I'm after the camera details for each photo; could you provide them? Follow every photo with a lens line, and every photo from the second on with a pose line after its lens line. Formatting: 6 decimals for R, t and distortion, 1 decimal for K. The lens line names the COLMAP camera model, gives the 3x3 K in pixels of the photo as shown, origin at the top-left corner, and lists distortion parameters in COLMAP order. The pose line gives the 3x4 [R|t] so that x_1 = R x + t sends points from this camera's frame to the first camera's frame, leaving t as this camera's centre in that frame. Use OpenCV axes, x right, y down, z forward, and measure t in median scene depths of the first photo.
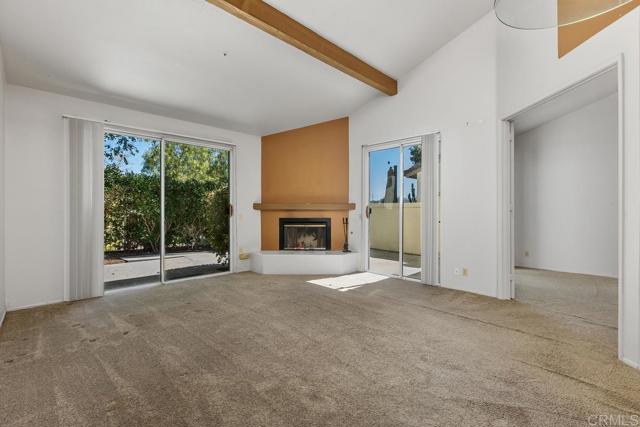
lens RADIAL K [[281.5, 0, 315.4], [0, 281.5, 212.1], [0, 0, 1]] dist [0.006679, -0.000035]
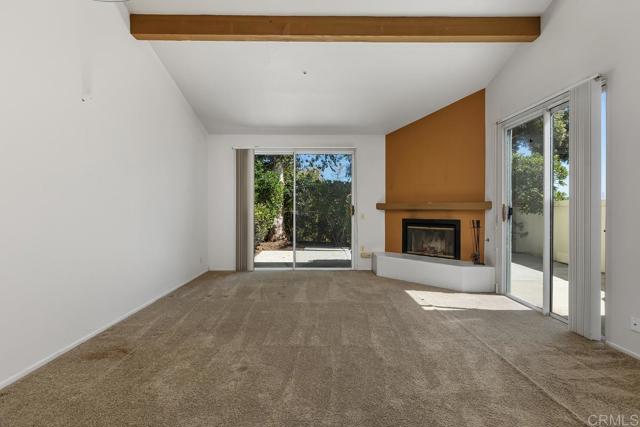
lens RADIAL K [[281.5, 0, 330.5], [0, 281.5, 212.1], [0, 0, 1]] dist [0.006679, -0.000035]
pose [[0.730003, 0.003712, -0.683434, 0.342124], [-0.001838, 0.999992, 0.003469, -0.003711], [0.683441, -0.001276, 0.730004, 0.156948]]
